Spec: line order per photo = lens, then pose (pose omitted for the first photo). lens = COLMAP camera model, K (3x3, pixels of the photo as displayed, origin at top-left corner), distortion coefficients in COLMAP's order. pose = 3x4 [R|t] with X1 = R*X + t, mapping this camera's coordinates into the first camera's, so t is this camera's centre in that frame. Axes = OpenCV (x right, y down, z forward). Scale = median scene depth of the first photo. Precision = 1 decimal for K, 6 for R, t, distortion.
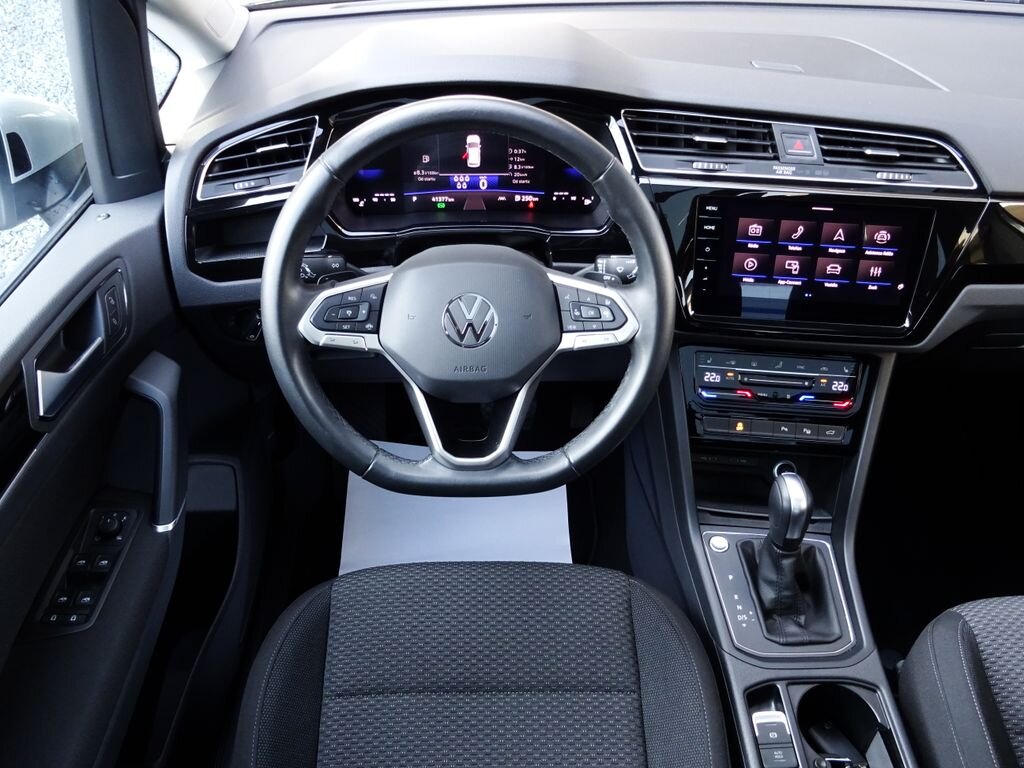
lens RADIAL K [[810.4, 0, 517.2], [0, 810.4, 377.1], [0, 0, 1]] dist [0.019993, -0.018487]
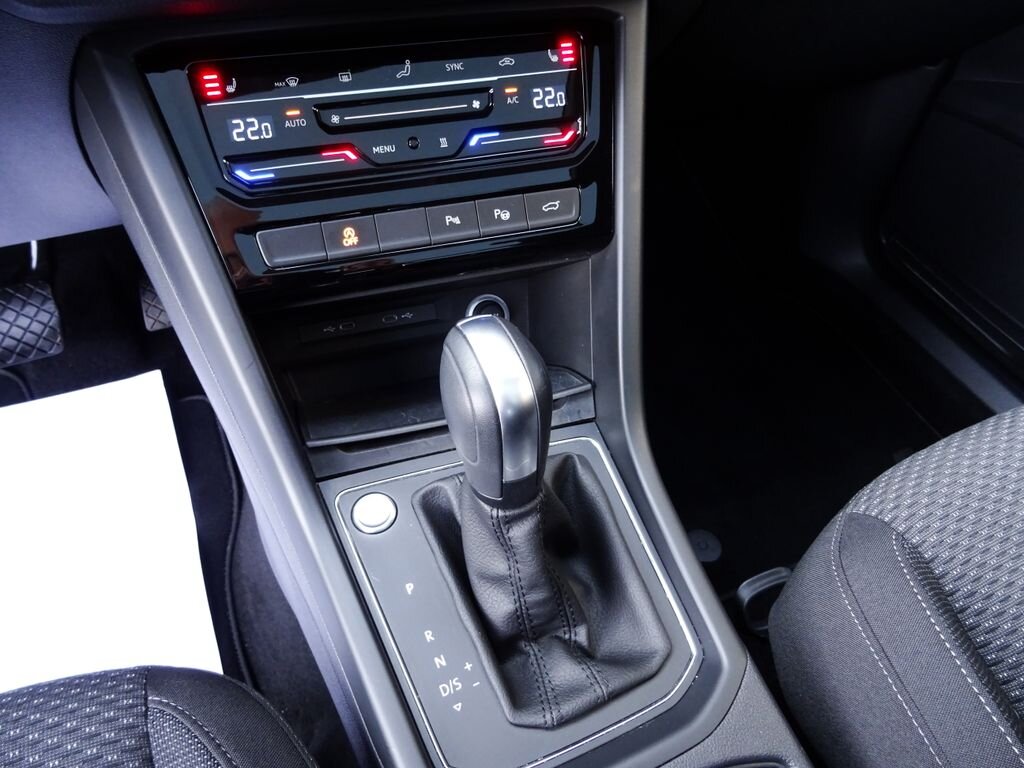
lens RADIAL K [[735.1, 0, 514.2], [0, 735.1, 377.1], [0, 0, 1]] dist [-0.014977, 0.016481]
pose [[0.922416, -0.267031, 0.279003, 0.243291], [0.220565, 0.957281, 0.186988, 0.083208], [-0.317016, -0.110943, 0.941909, 0.653526]]
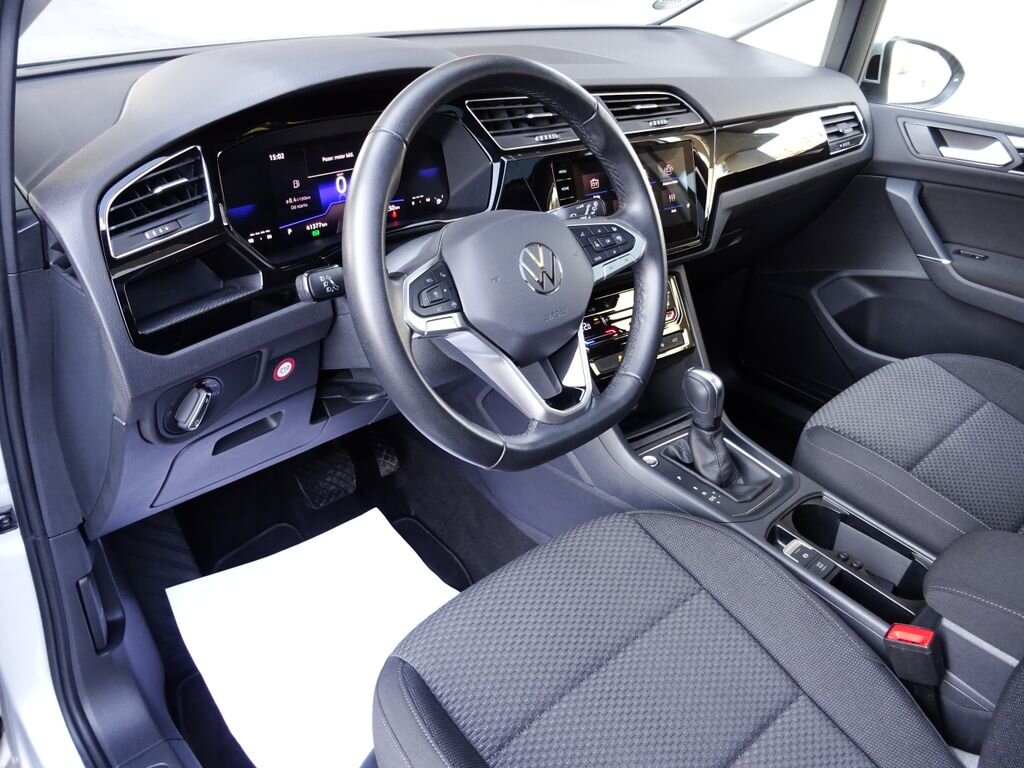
lens RADIAL K [[810.4, 0, 513.7], [0, 810.4, 378.7], [0, 0, 1]] dist [0.019993, -0.018487]
pose [[0.748321, -0.314937, 0.583807, -0.544796], [0.394677, 0.918763, -0.010266, 0.041058], [-0.533147, 0.238097, 0.811828, 0.178712]]
